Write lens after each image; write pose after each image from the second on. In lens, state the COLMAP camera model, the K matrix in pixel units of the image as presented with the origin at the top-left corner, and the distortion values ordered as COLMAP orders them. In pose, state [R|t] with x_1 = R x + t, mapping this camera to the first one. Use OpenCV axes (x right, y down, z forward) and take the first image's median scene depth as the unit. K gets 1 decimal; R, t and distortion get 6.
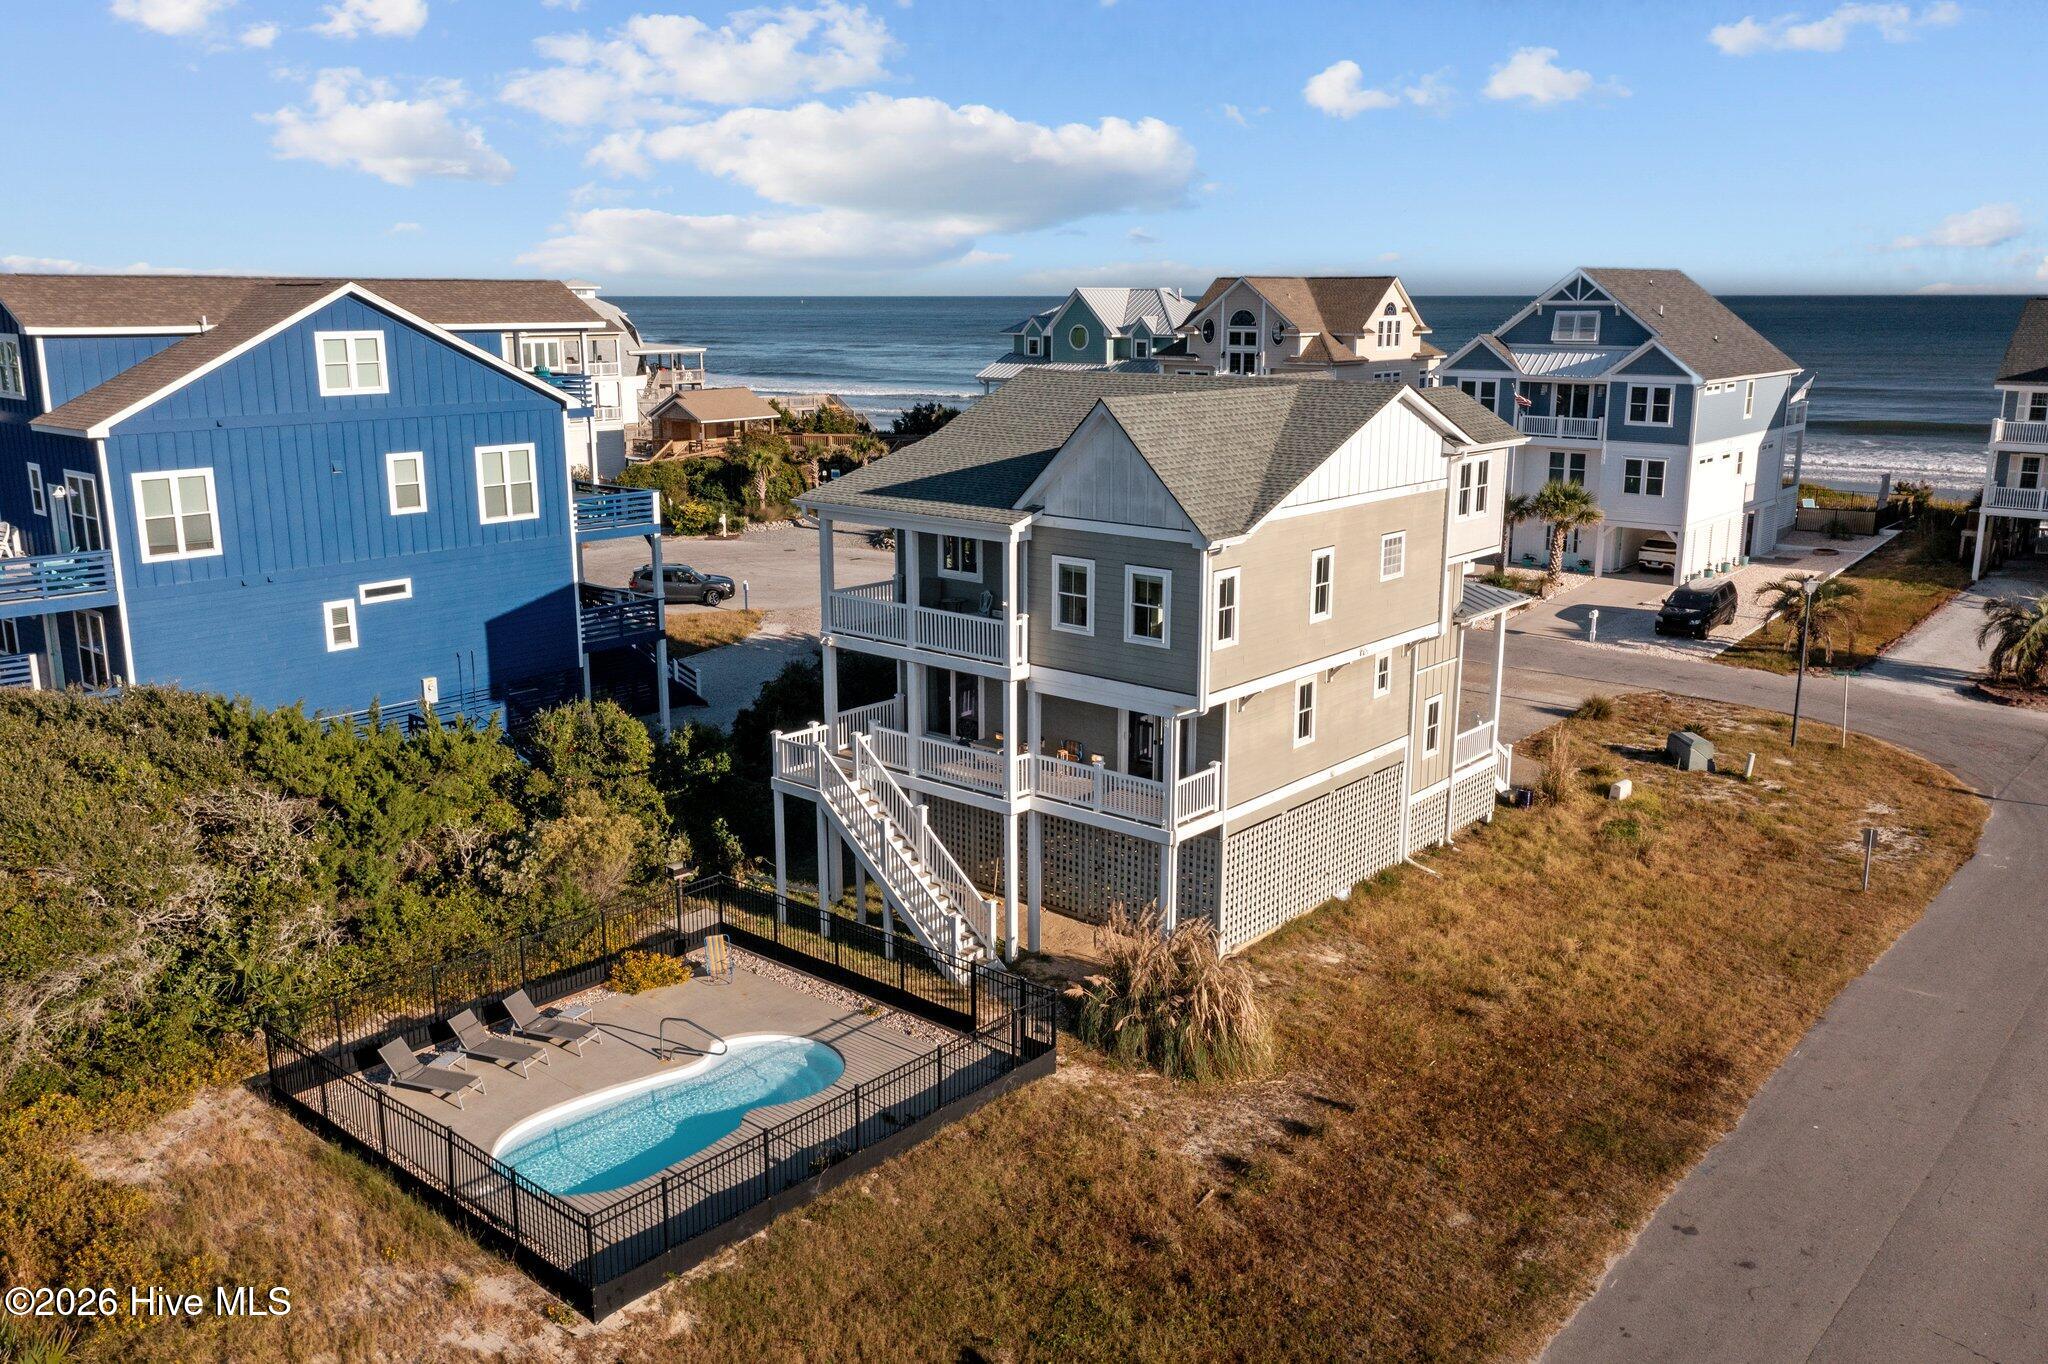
lens RADIAL K [[1679.9, 0, 1024.0], [0, 1679.9, 682.0], [0, 0, 1]] dist [0.002649, 0.003289]
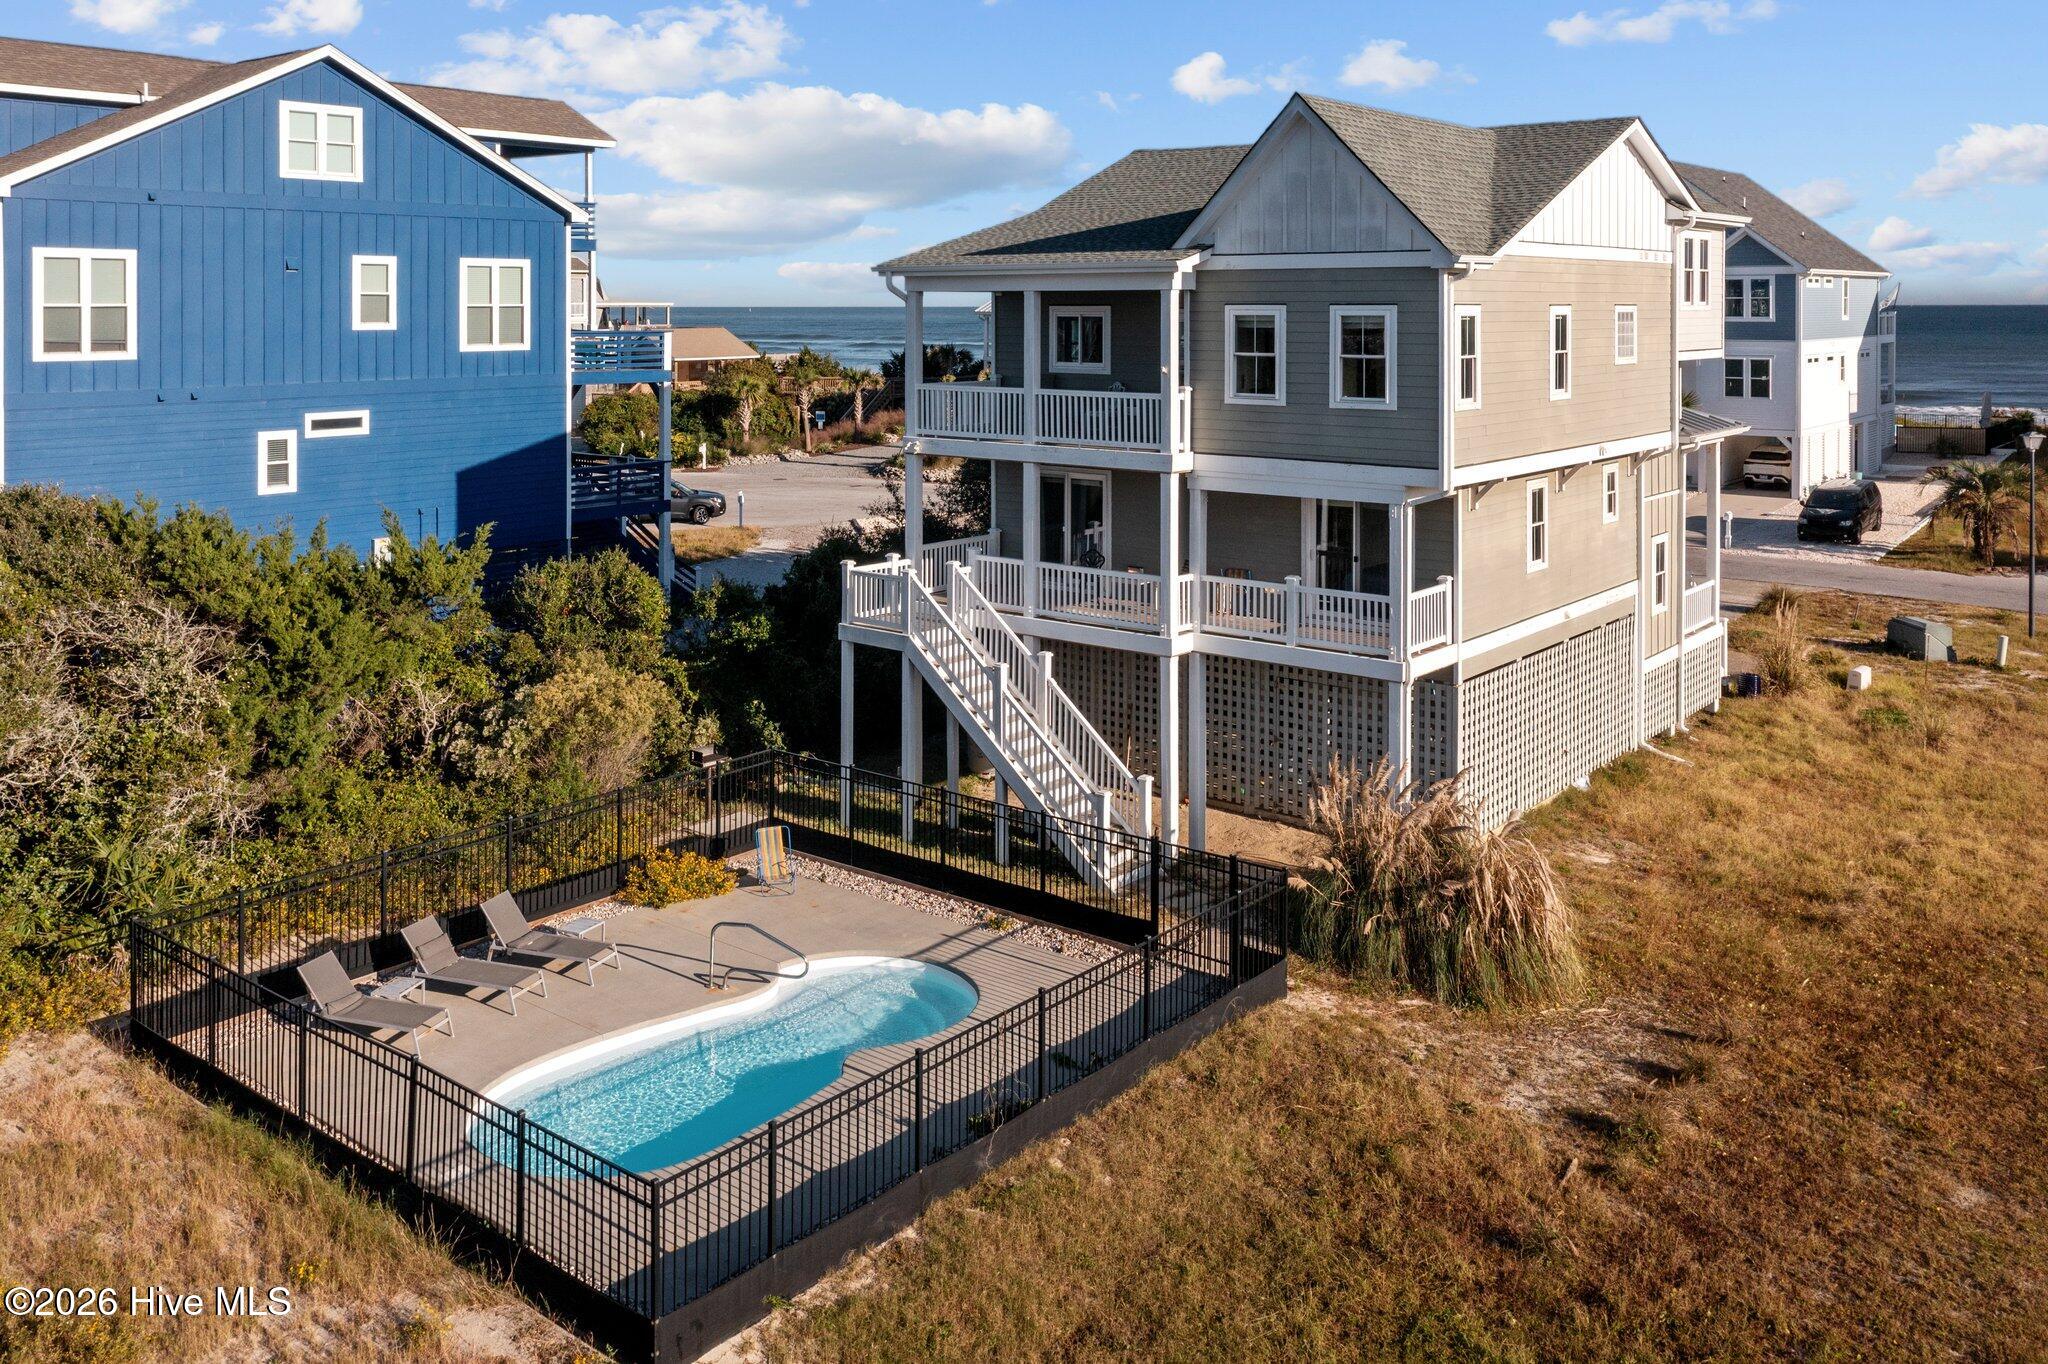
lens RADIAL K [[1729.3, 0, 1031.4], [0, 1729.3, 304.0], [0, 0, 1]] dist [0.001774, 0.000876]
pose [[0.999361, 0.001396, 0.035729, -0.096277], [0.006840, 0.973318, -0.229357, 0.101016], [-0.035096, 0.229455, 0.972686, 0.211681]]
